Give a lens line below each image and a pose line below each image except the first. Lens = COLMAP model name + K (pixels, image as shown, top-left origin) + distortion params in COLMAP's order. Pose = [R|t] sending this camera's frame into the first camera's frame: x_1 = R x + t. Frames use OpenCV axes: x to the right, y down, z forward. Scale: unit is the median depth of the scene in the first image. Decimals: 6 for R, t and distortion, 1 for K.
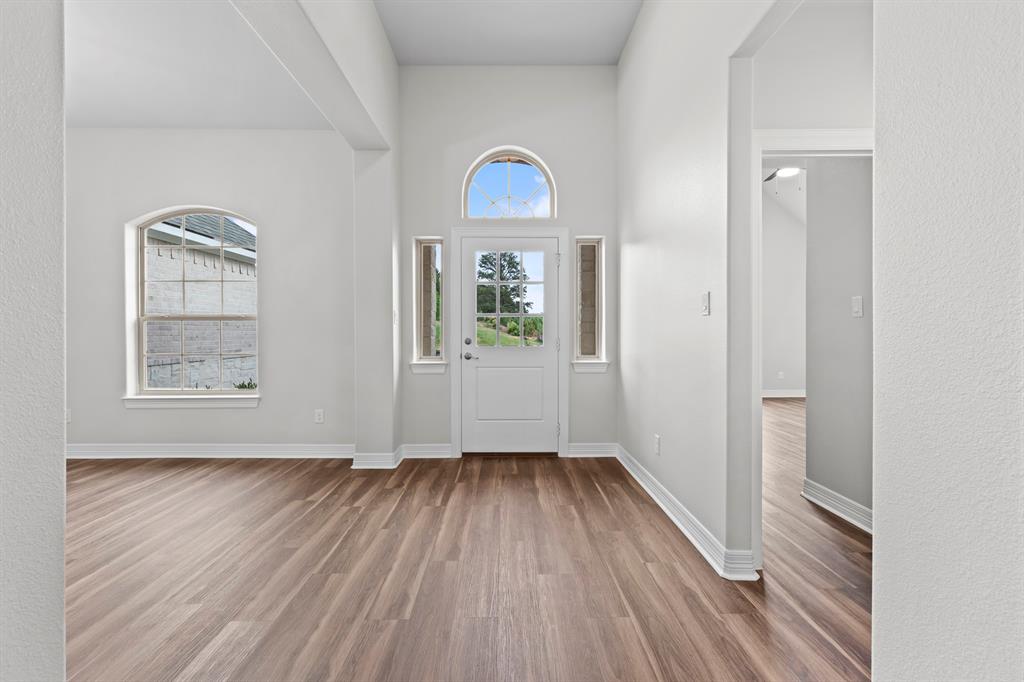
lens RADIAL K [[459.3, 0, 508.1], [0, 459.3, 330.3], [0, 0, 1]] dist [0.002546, -0.000043]
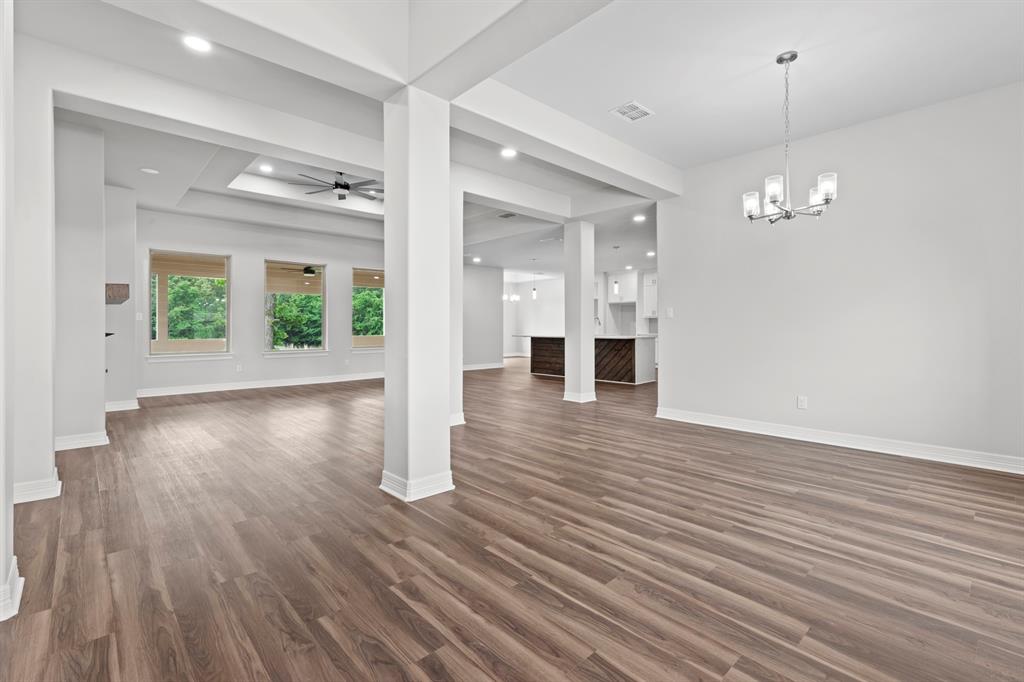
lens RADIAL K [[462.9, 0, 508.8], [0, 462.9, 322.8], [0, 0, 1]] dist [0.003720, 0.000421]
pose [[-0.738742, -0.000214, -0.673989, 0.136804], [0.001316, 0.999998, -0.001760, 0.002280], [0.673987, -0.002187, -0.738740, 0.874962]]
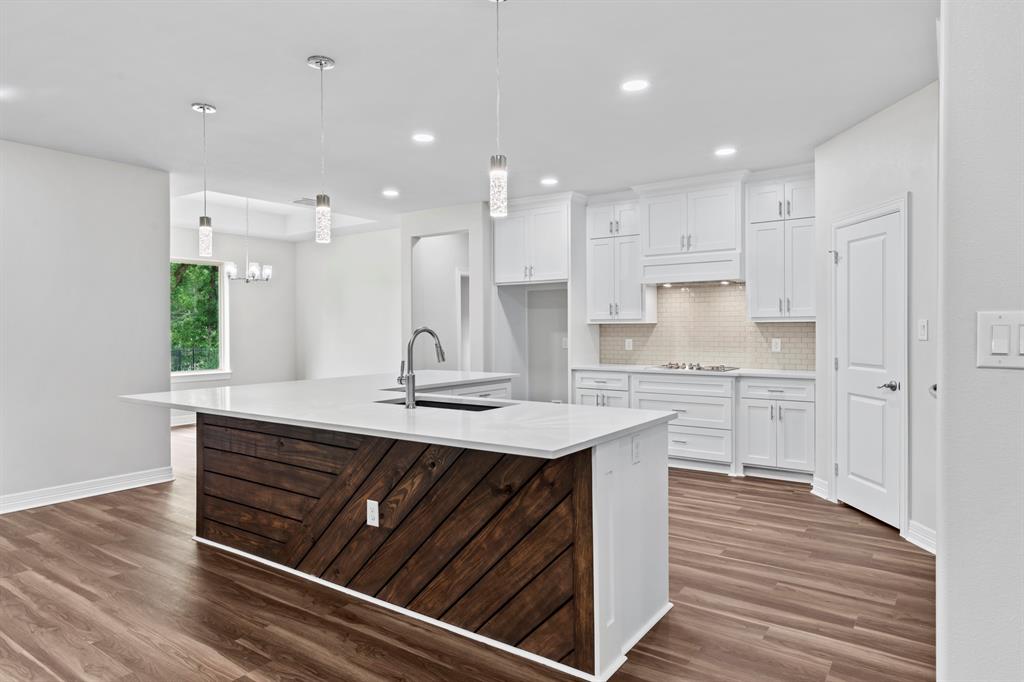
lens RADIAL K [[630.1, 0, 510.7], [0, 630.1, 330.9], [0, 0, 1]] dist [0.005225, 0.000675]
pose [[-0.587937, 0.012932, -0.808803, -1.213971], [0.007763, 0.999916, 0.010345, -0.033942], [0.808869, -0.000196, -0.587989, -0.023055]]
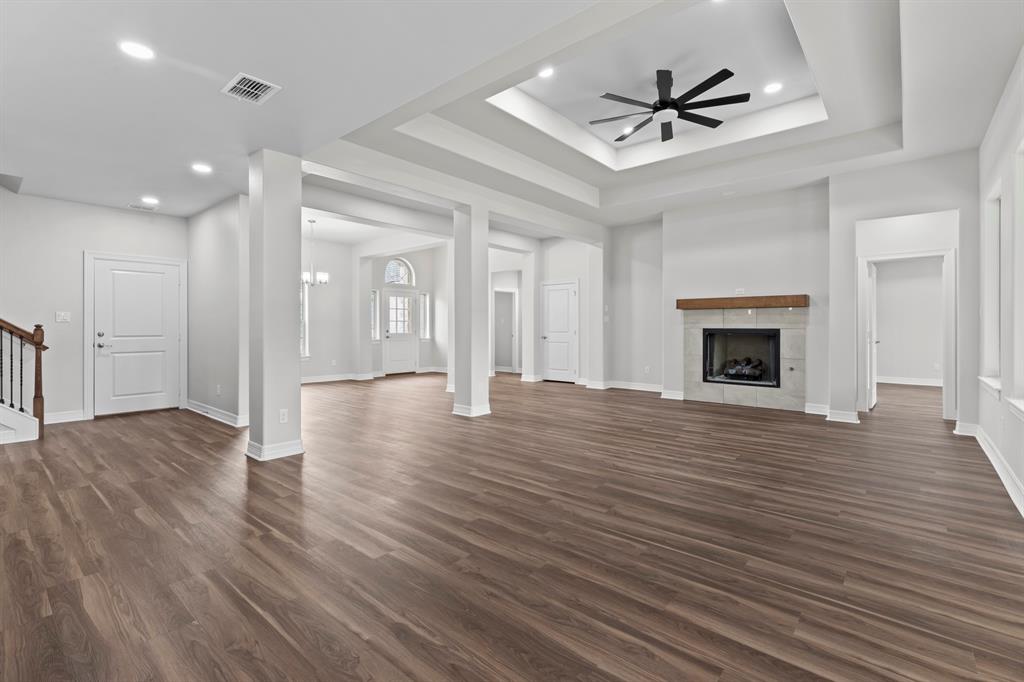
lens RADIAL K [[459.3, 0, 508.1], [0, 459.3, 330.3], [0, 0, 1]] dist [0.002546, -0.000043]
pose [[0.656931, -0.002198, 0.753947, -1.603351], [-0.000856, 0.999993, 0.003661, 0.009086], [-0.753950, -0.003051, 0.656925, -1.227357]]
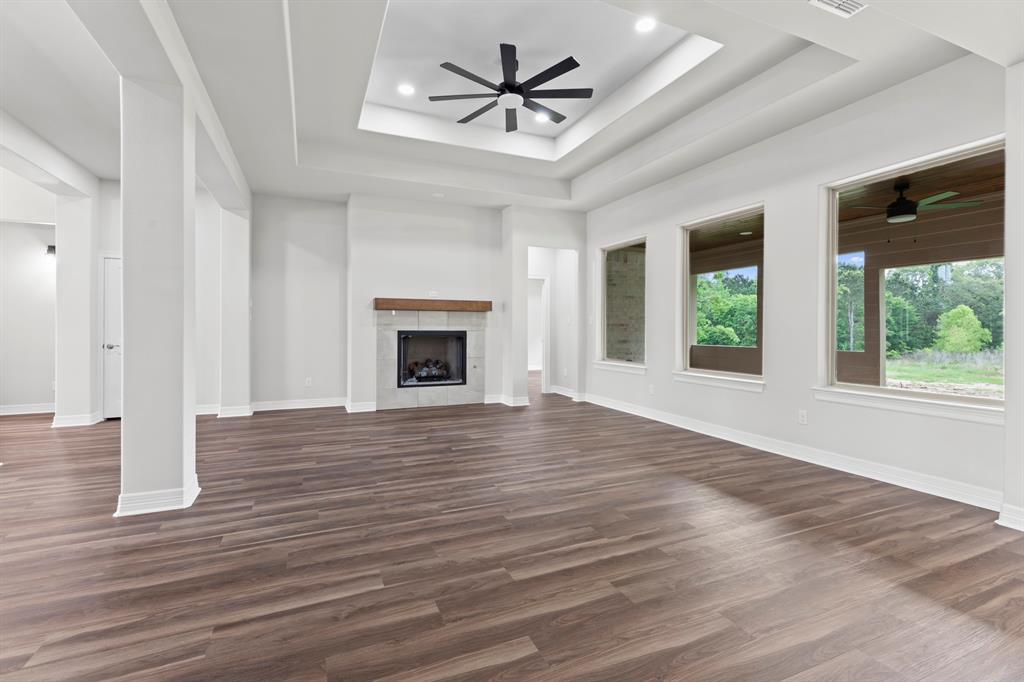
lens RADIAL K [[459.3, 0, 508.1], [0, 459.3, 330.3], [0, 0, 1]] dist [0.002546, -0.000043]
pose [[-0.390060, 0.000594, 0.920789, -1.464759], [0.001450, 0.999999, -0.000031, 0.007339], [-0.920788, 0.001323, -0.390061, -0.410159]]
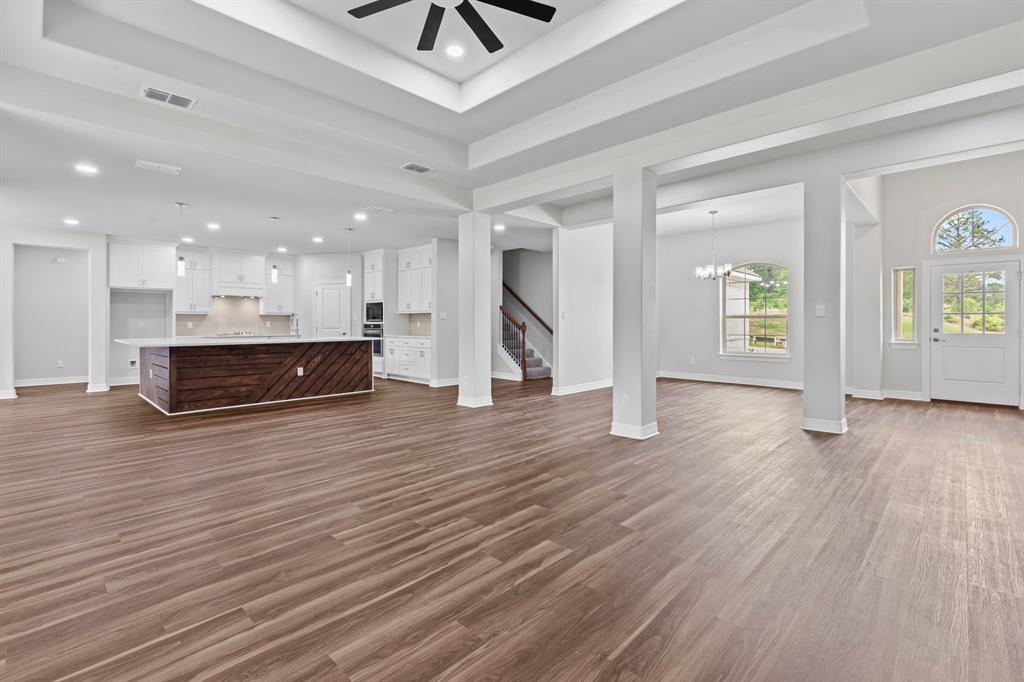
lens RADIAL K [[462.9, 0, 508.8], [0, 462.9, 322.8], [0, 0, 1]] dist [0.003720, 0.000421]
pose [[0.709024, 0.003434, -0.705176, -0.000845], [-0.003061, 0.999994, 0.001792, 0.000188], [0.705178, 0.000888, 0.709030, -1.222598]]
